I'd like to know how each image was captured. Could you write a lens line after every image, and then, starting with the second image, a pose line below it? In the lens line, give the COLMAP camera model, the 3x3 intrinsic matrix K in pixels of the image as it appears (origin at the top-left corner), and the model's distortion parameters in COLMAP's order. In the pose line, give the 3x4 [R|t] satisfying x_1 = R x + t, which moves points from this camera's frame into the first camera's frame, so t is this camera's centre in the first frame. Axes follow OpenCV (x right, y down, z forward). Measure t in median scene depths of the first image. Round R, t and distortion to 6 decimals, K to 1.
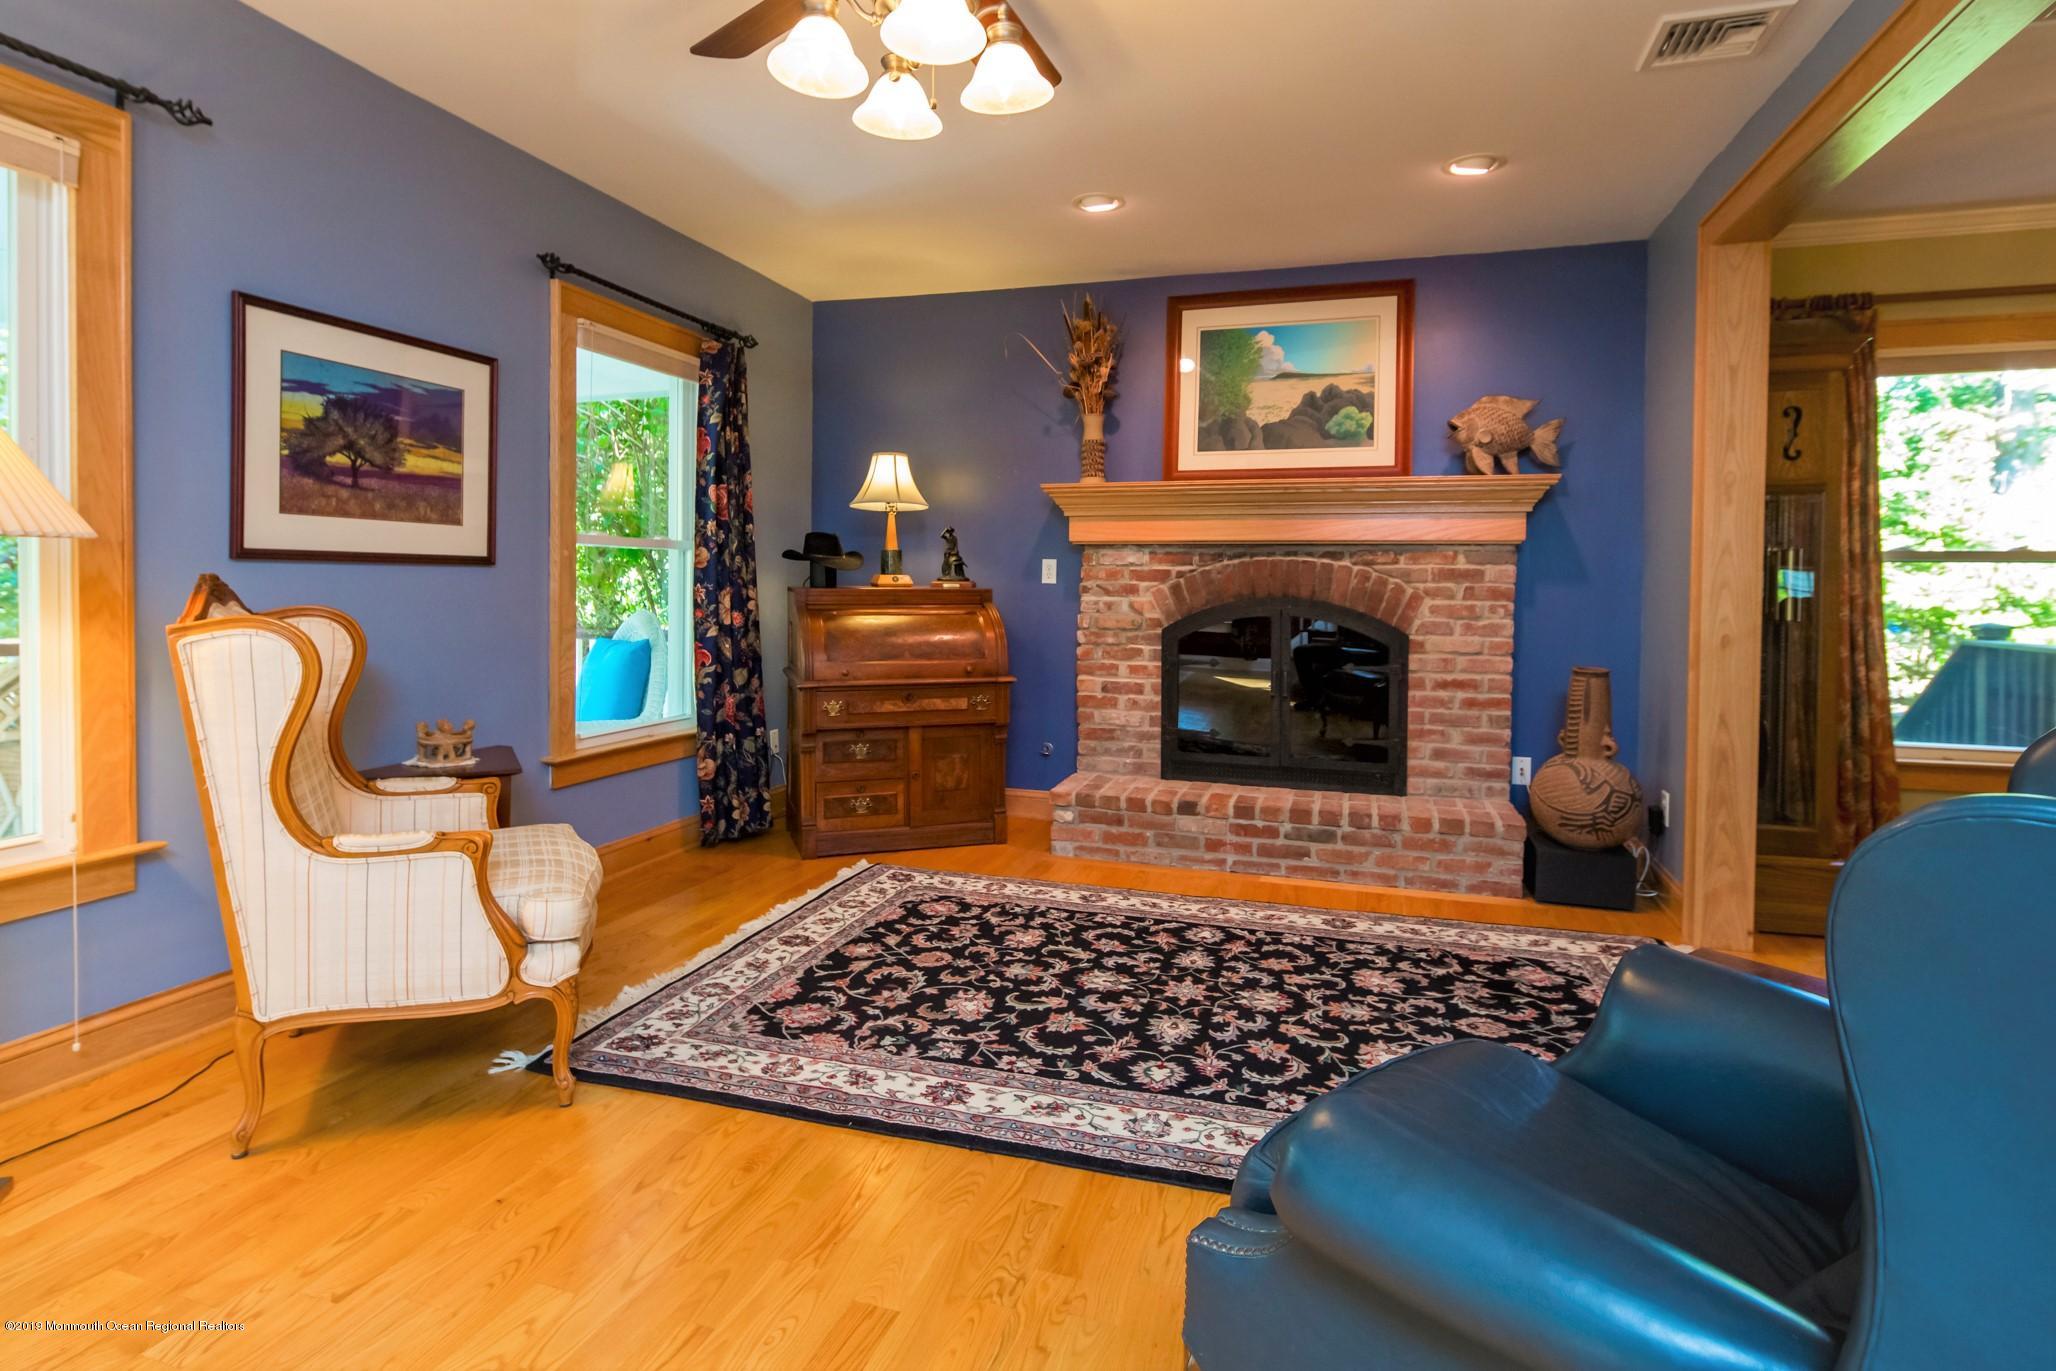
lens RADIAL K [[1044.7, 0, 1025.8], [0, 1044.7, 606.5], [0, 0, 1]] dist [0.000830, -0.000524]
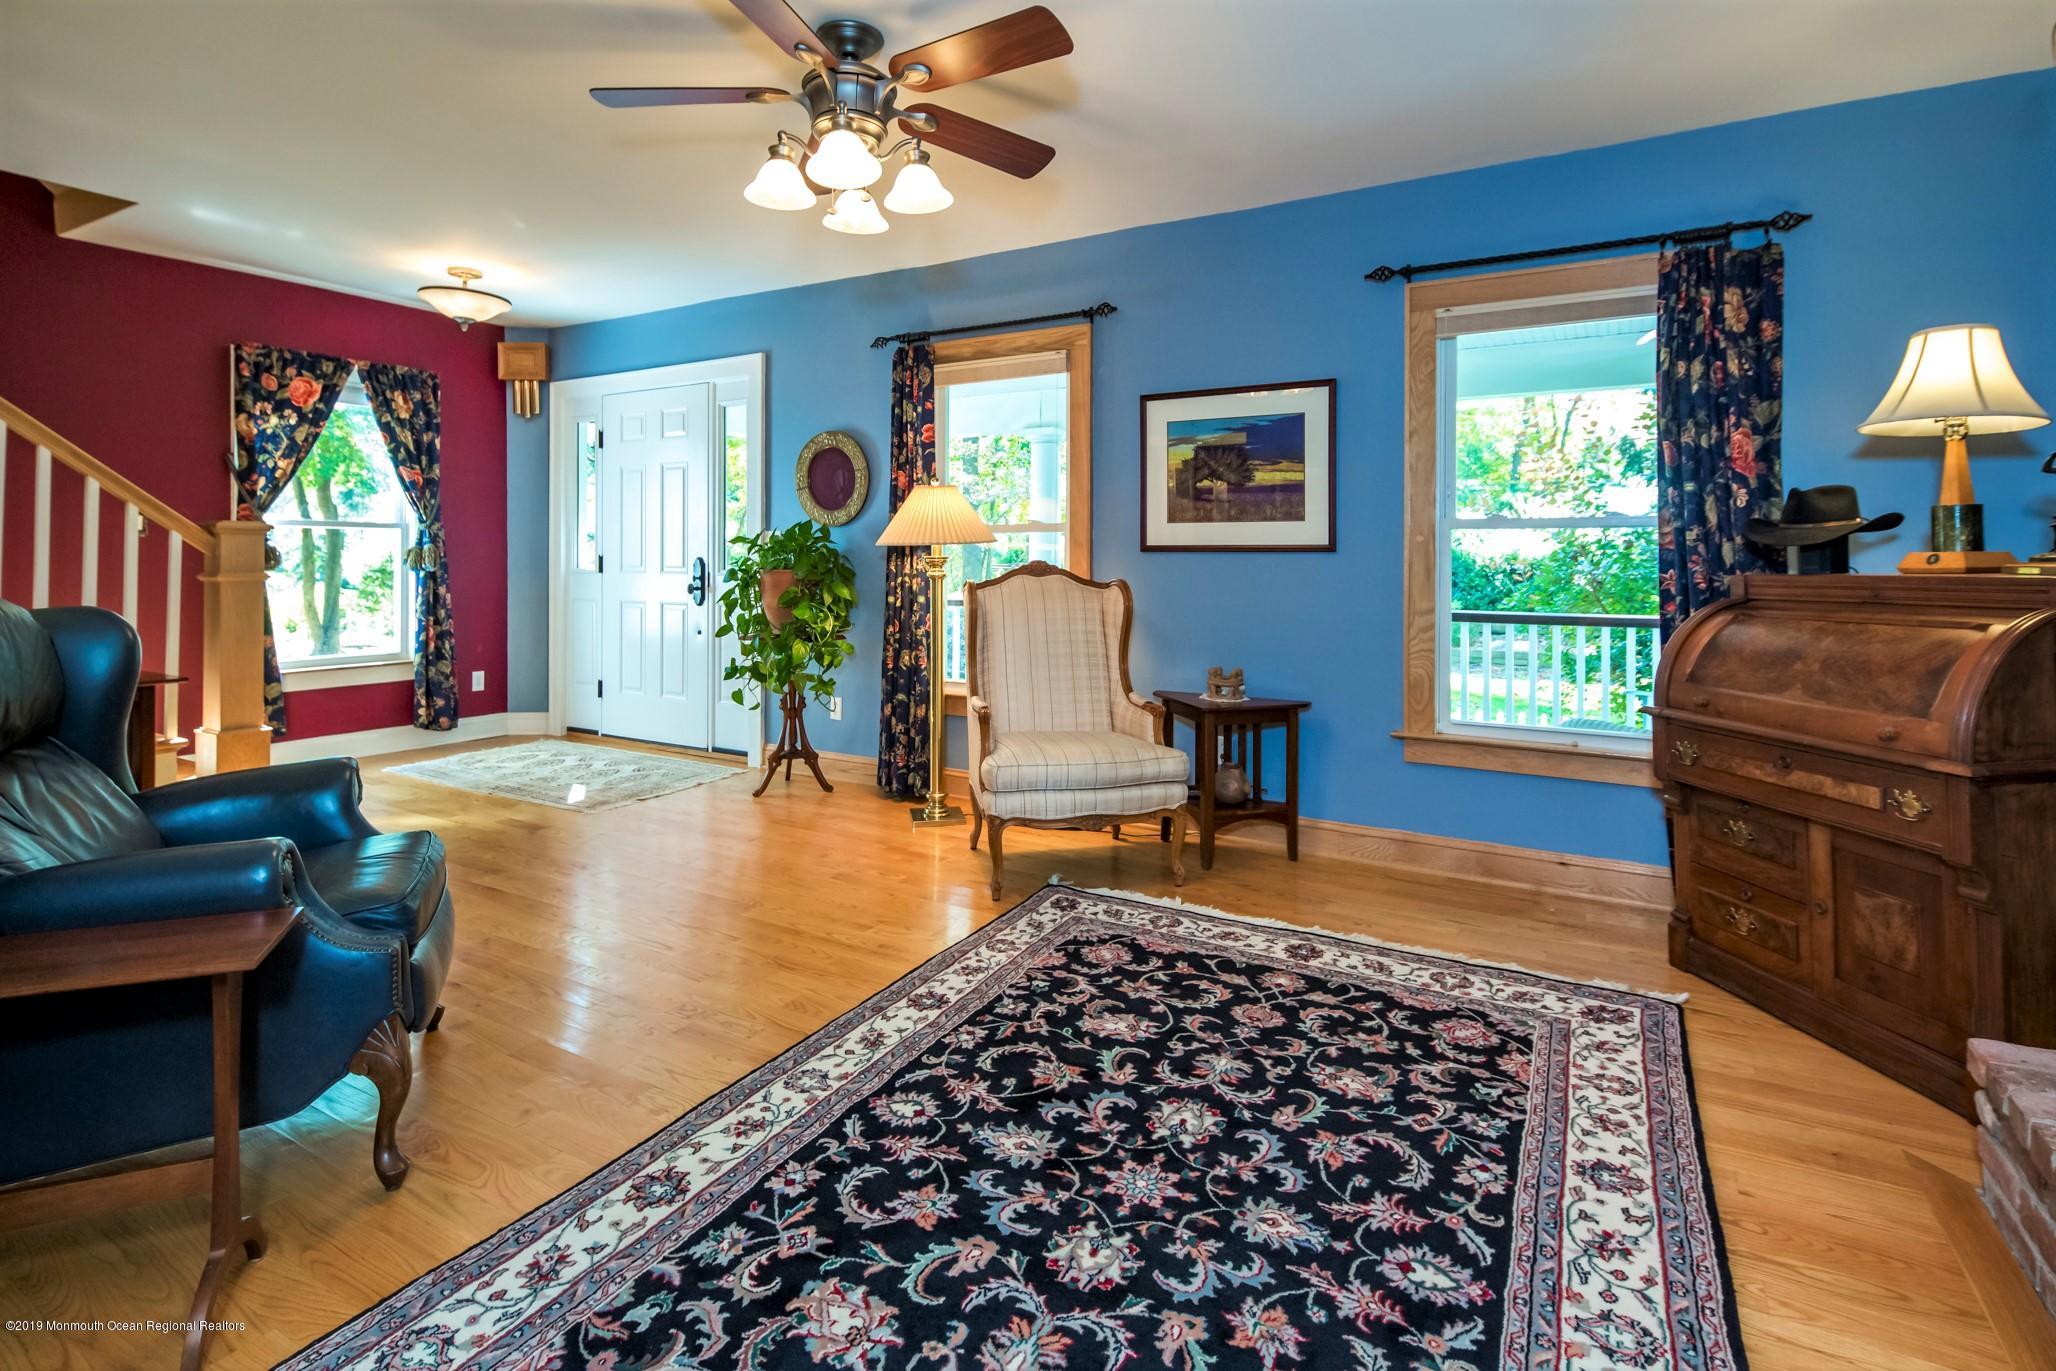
lens RADIAL K [[1000.9, 0, 1032.8], [0, 1000.9, 561.8], [0, 0, 1]] dist [-0.000127, -0.002062]
pose [[-0.215534, -0.015622, -0.976371, 0.551615], [-0.032011, 0.999448, -0.008925, -0.006073], [0.975971, 0.029331, -0.215915, 0.750086]]
